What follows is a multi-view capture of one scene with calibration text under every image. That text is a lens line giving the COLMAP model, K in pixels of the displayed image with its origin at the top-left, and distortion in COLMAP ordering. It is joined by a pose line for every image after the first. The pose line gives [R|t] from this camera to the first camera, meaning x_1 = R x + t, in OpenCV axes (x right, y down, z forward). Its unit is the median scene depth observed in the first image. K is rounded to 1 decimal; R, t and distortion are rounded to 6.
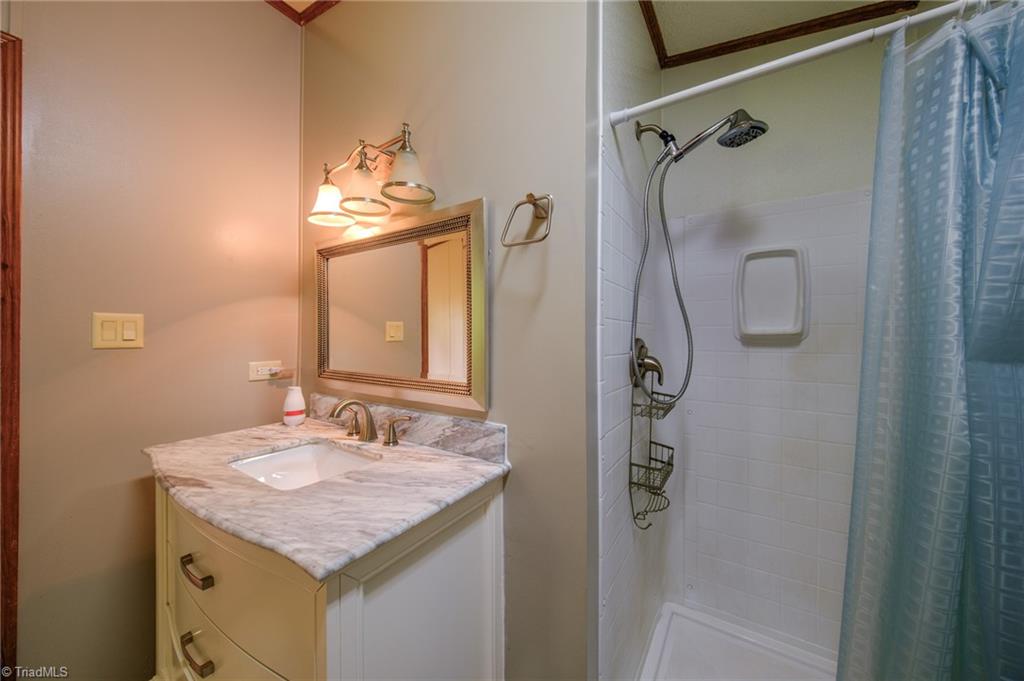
lens RADIAL K [[346.6, 0, 518.1], [0, 346.6, 334.7], [0, 0, 1]] dist [0.038976, -0.019225]
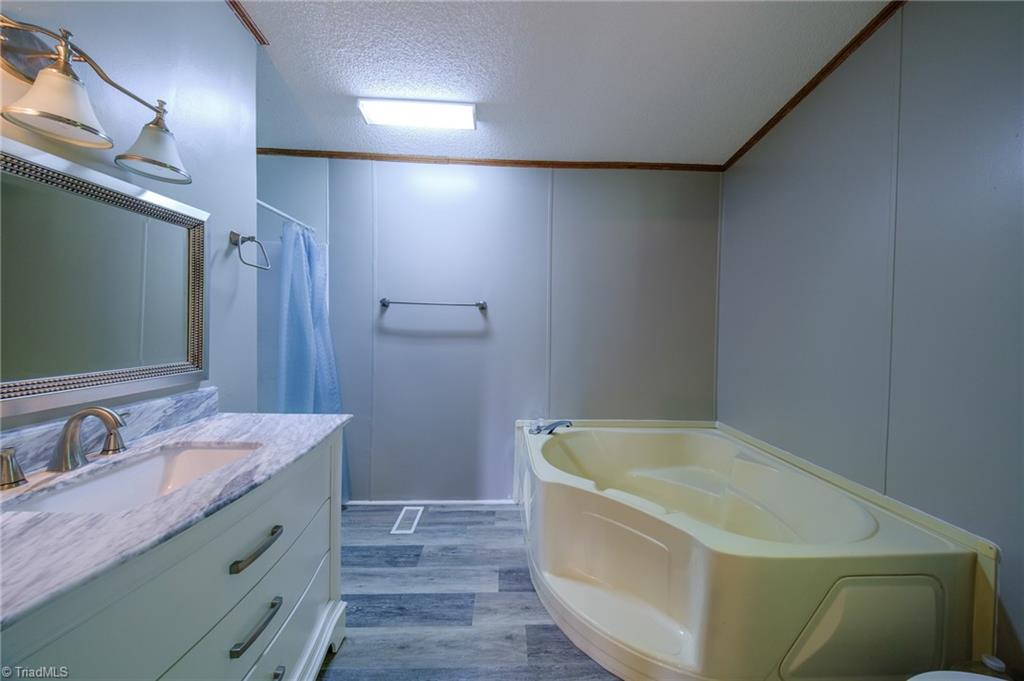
lens RADIAL K [[346.6, 0, 518.1], [0, 346.6, 334.7], [0, 0, 1]] dist [0.038976, -0.019225]
pose [[-0.589709, -0.024770, 0.807236, -1.880620], [-0.020414, 0.999667, 0.015762, 0.008088], [-0.807358, -0.007184, -0.590019, 0.863073]]
